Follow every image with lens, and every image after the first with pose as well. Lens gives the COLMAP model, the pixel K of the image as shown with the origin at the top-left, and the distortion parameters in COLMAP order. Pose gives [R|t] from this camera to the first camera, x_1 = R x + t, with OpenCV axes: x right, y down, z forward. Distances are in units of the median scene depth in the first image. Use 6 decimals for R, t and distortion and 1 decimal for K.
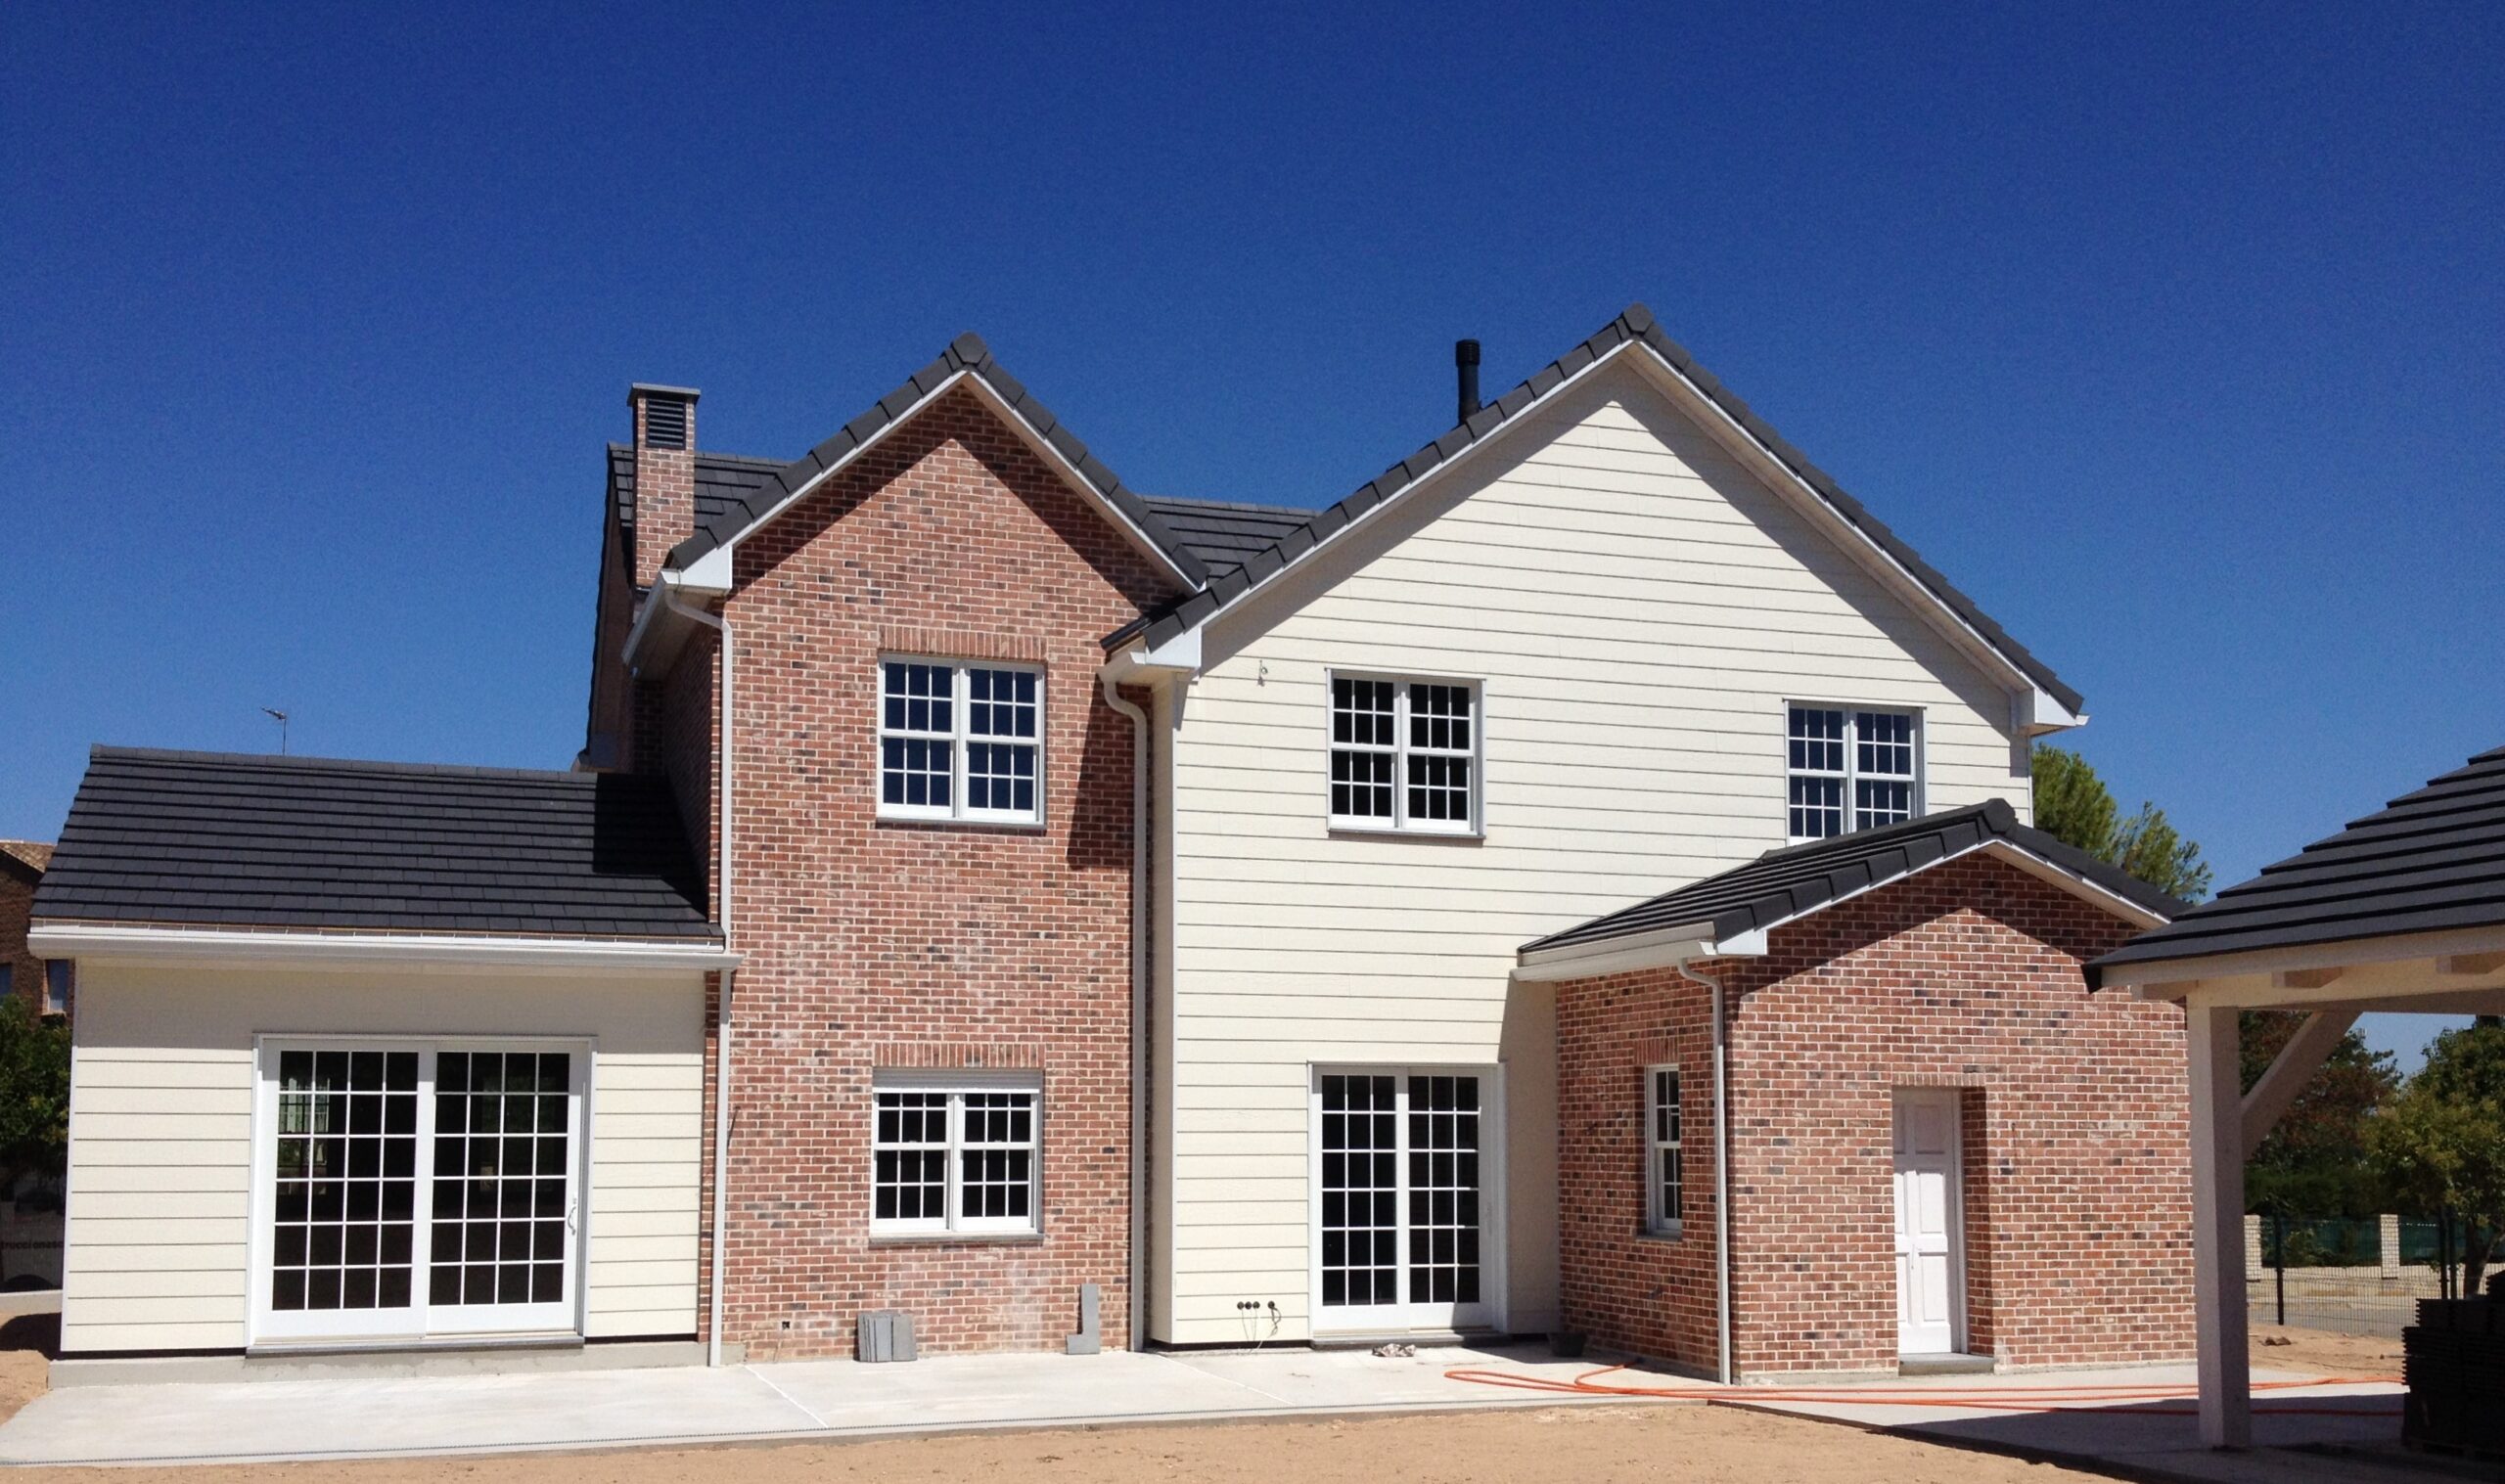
lens RADIAL K [[2414.2, 0, 1254.6], [0, 2414.2, 901.9], [0, 0, 1]] dist [0.197476, -0.502492]
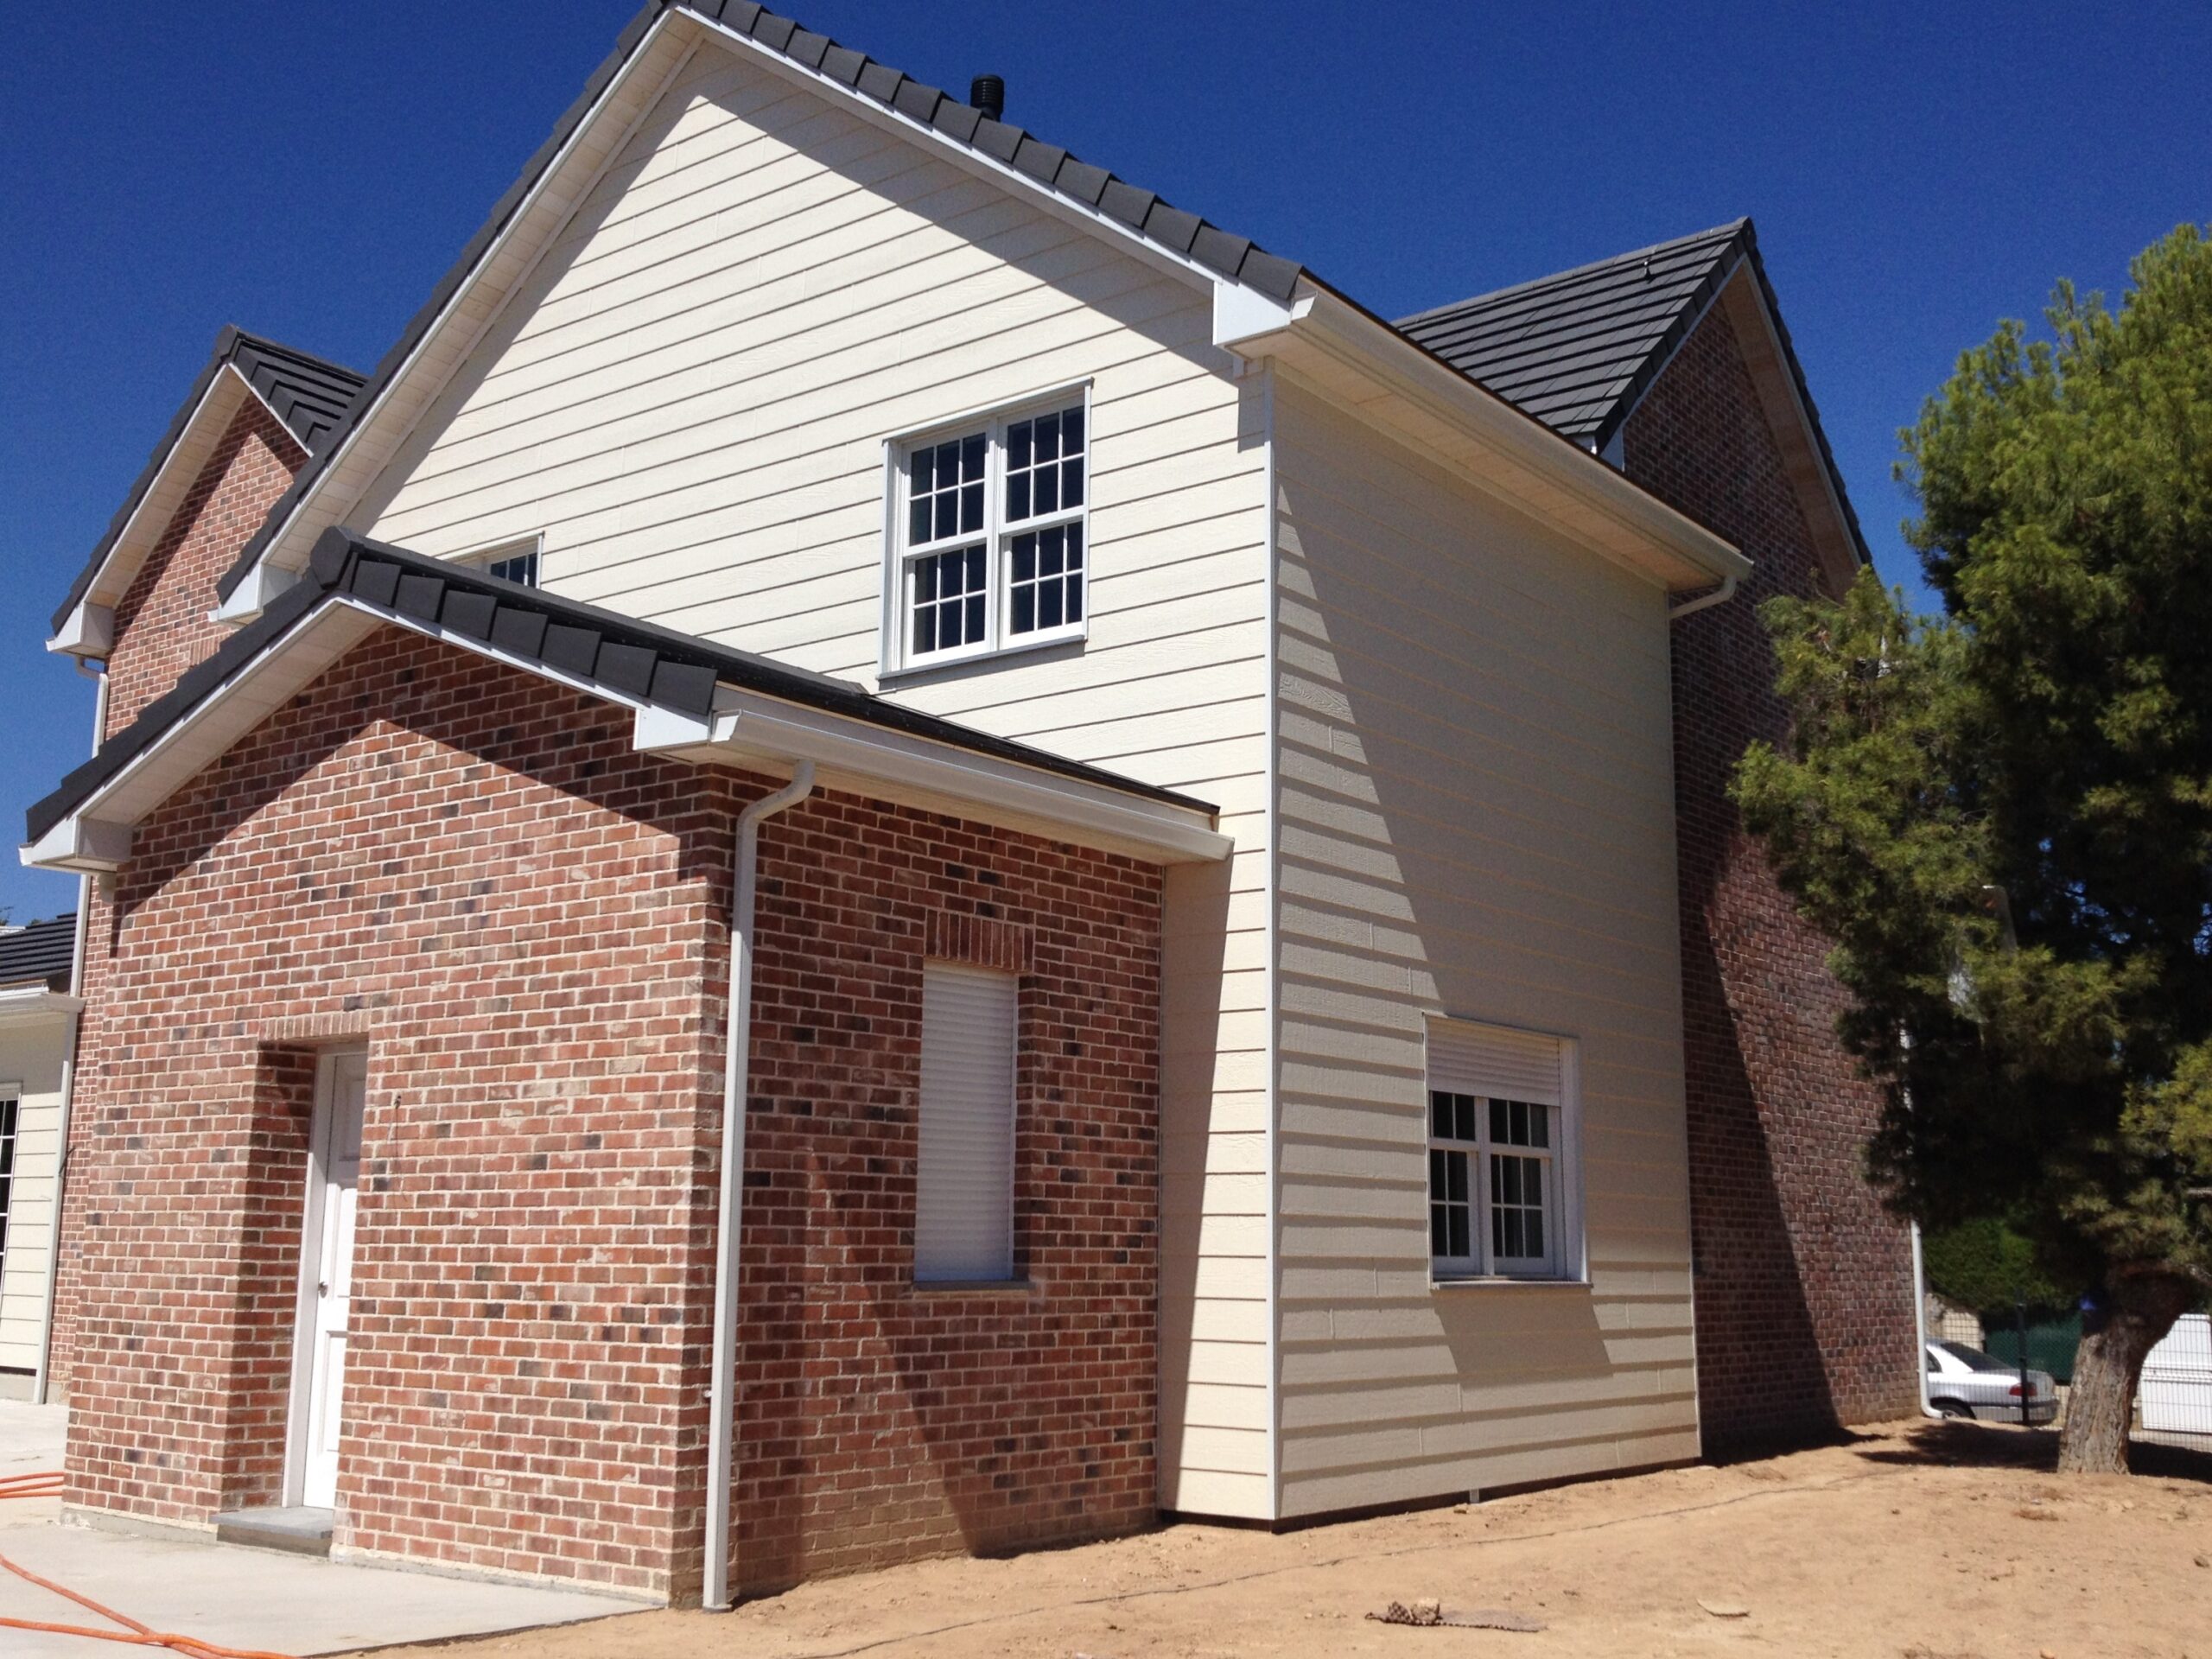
lens RADIAL K [[2185.6, 0, 1106.0], [0, 2185.6, 829.5], [0, 0, 1]] dist [0.207406, -0.483000]
pose [[0.545230, -0.146351, -0.825413, 0.800950], [0.074483, 0.989206, -0.126192, 0.104185], [0.834971, 0.007324, 0.550245, 0.843576]]
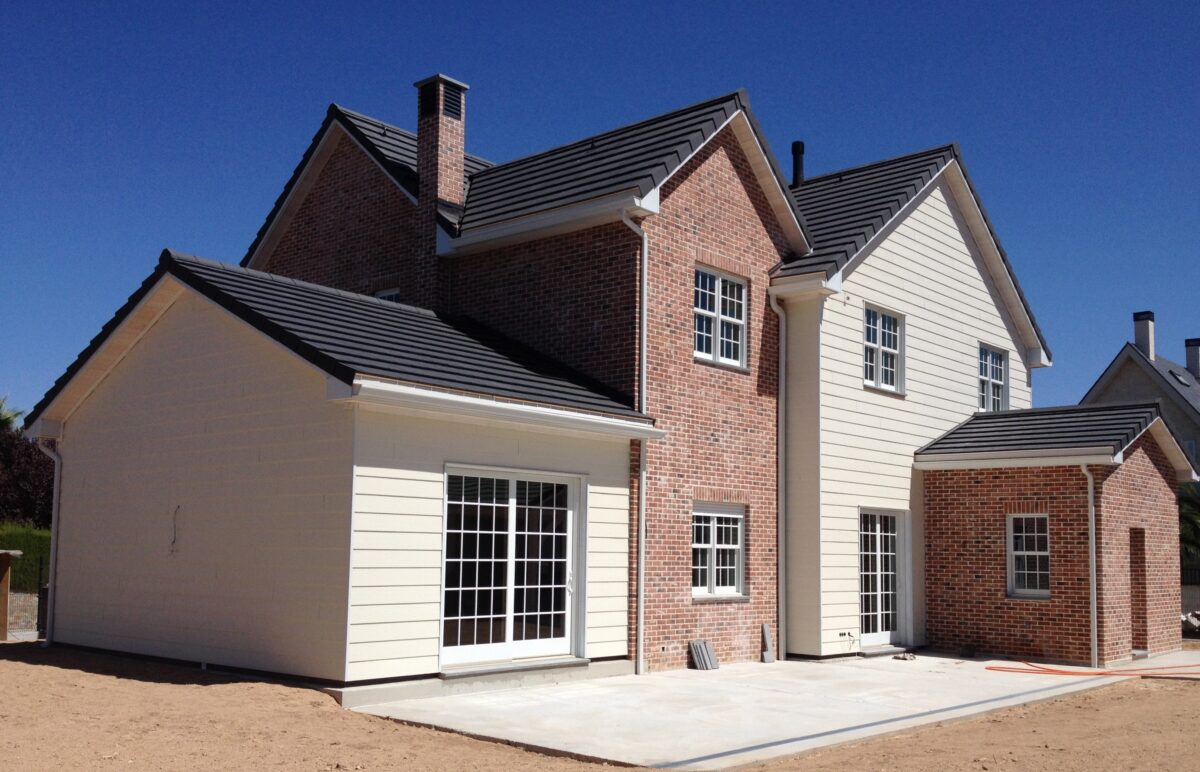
lens RADIAL K [[1154.0, 0, 600.1], [0, 1154.0, 438.6], [0, 0, 1]] dist [0.188299, -0.483703]
pose [[0.867564, 0.062889, 0.493334, -0.640946], [-0.066888, 0.997715, -0.009559, 0.037251], [-0.492807, -0.024705, 0.869788, 0.319306]]
